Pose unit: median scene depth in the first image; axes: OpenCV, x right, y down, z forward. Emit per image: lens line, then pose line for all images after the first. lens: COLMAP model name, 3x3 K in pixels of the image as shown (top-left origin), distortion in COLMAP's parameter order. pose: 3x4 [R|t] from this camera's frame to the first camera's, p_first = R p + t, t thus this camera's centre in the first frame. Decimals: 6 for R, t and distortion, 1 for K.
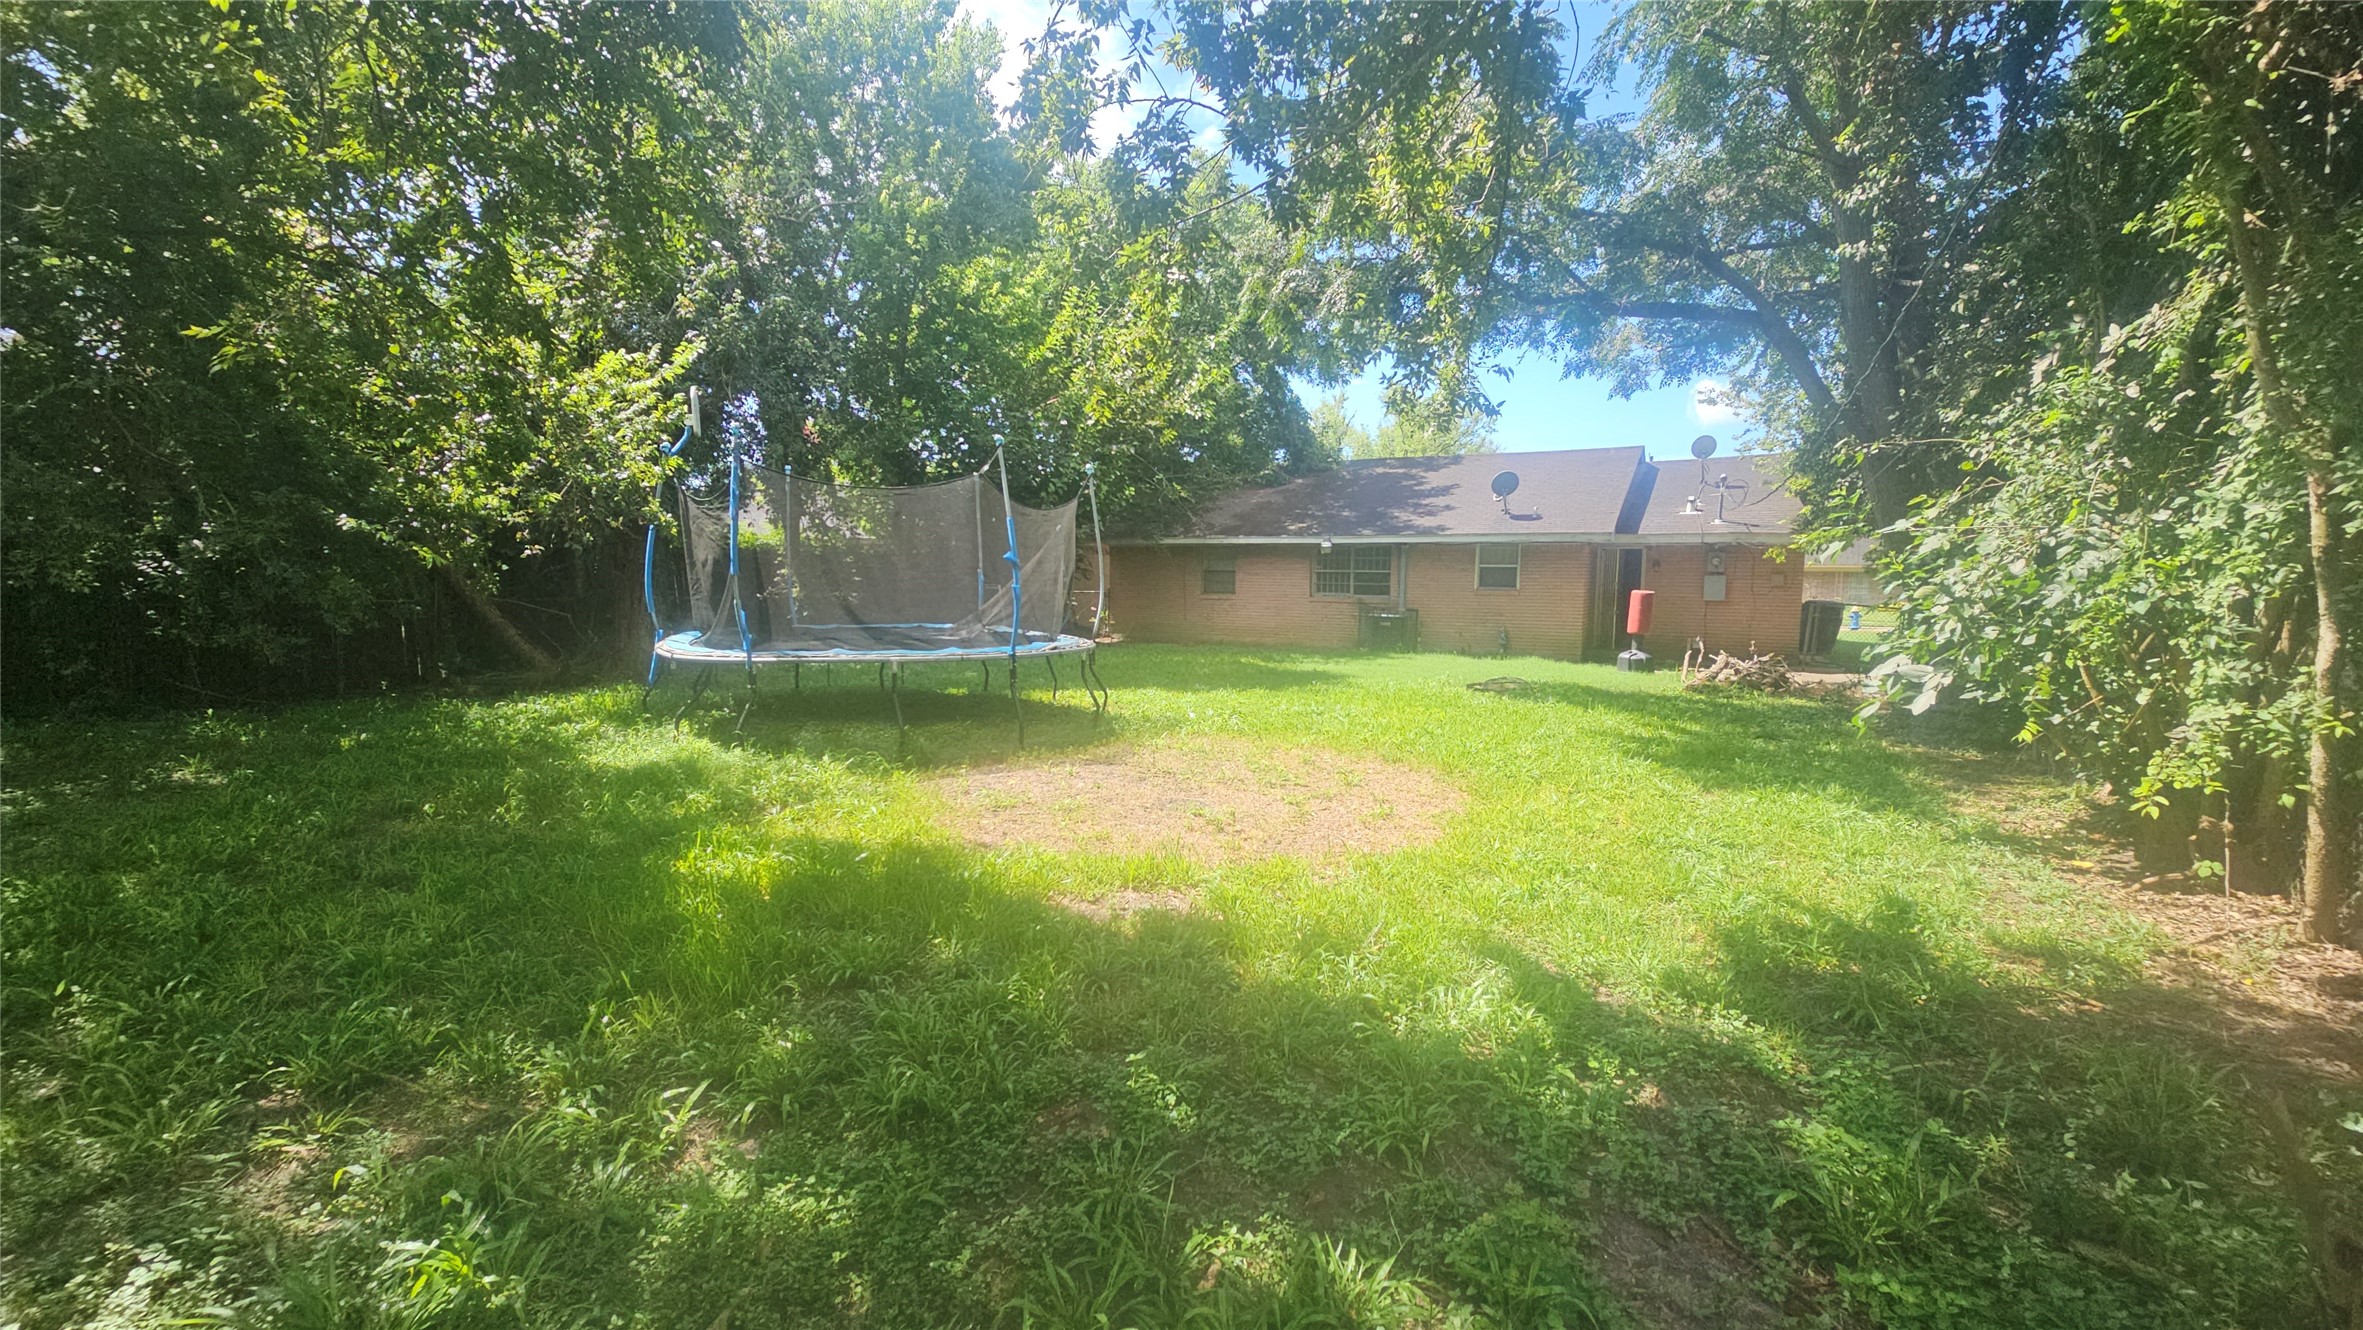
lens RADIAL K [[967.2, 0, 1182.4], [0, 967.2, 660.2], [0, 0, 1]] dist [0.000205, 0.000040]
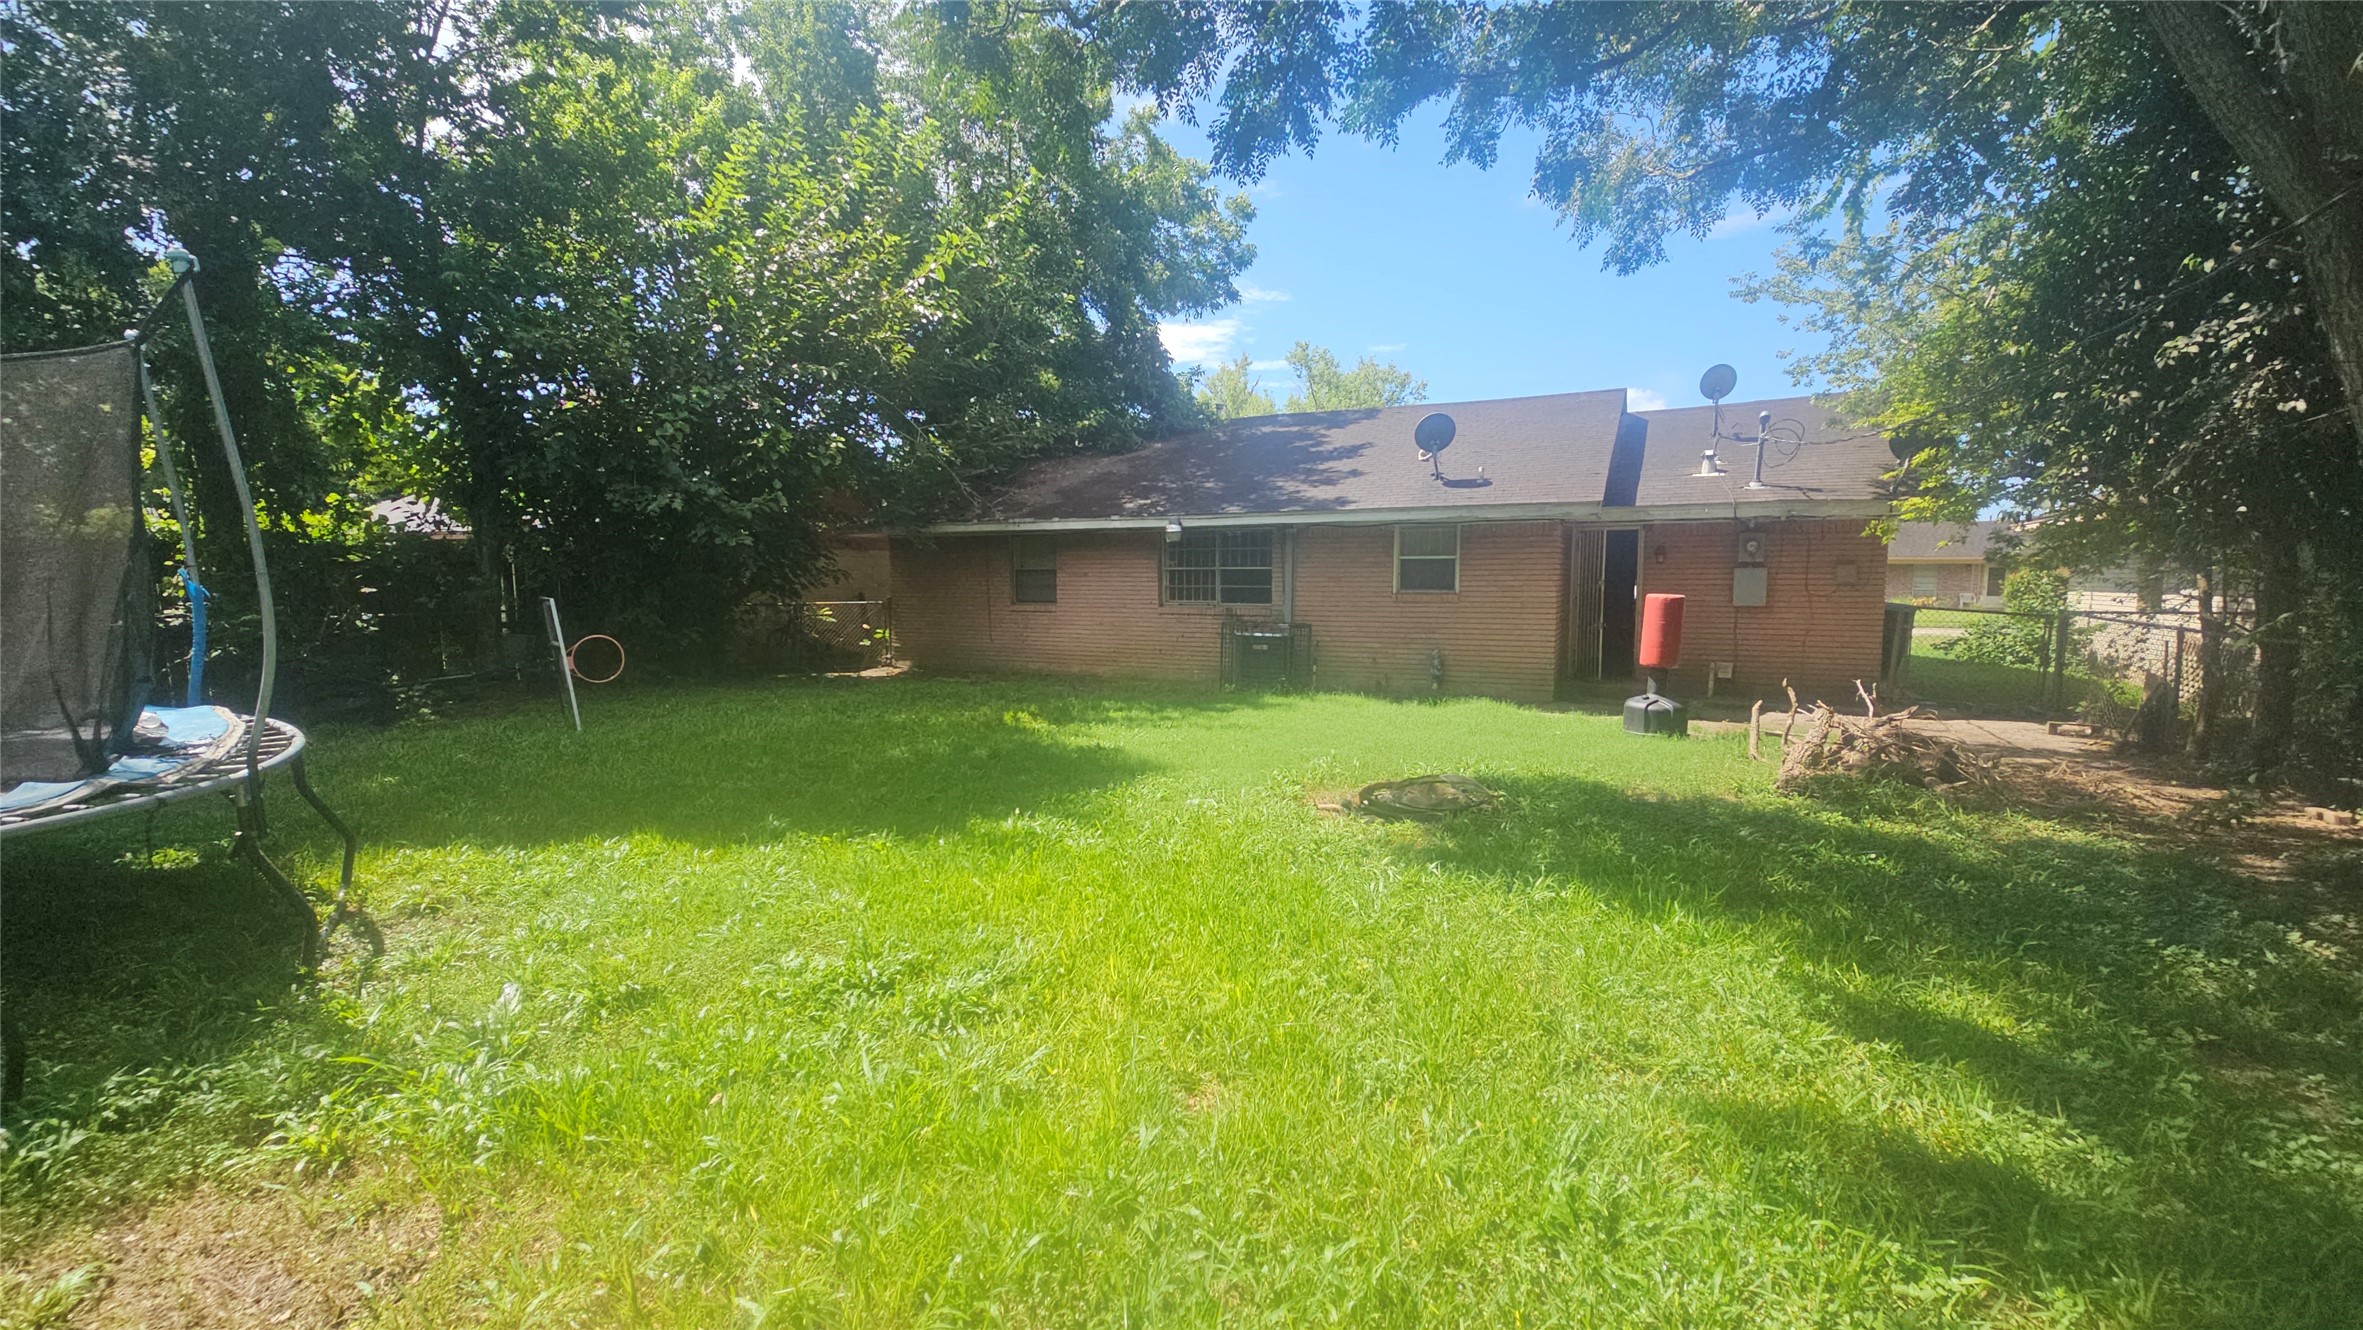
lens RADIAL K [[967.2, 0, 1180.3], [0, 967.2, 664.9], [0, 0, 1]] dist [0.000205, 0.000040]
pose [[0.998356, -0.018398, 0.054284, 0.117195], [0.018217, 0.999827, 0.003833, -0.028815], [-0.054345, -0.002838, 0.998518, 0.338514]]
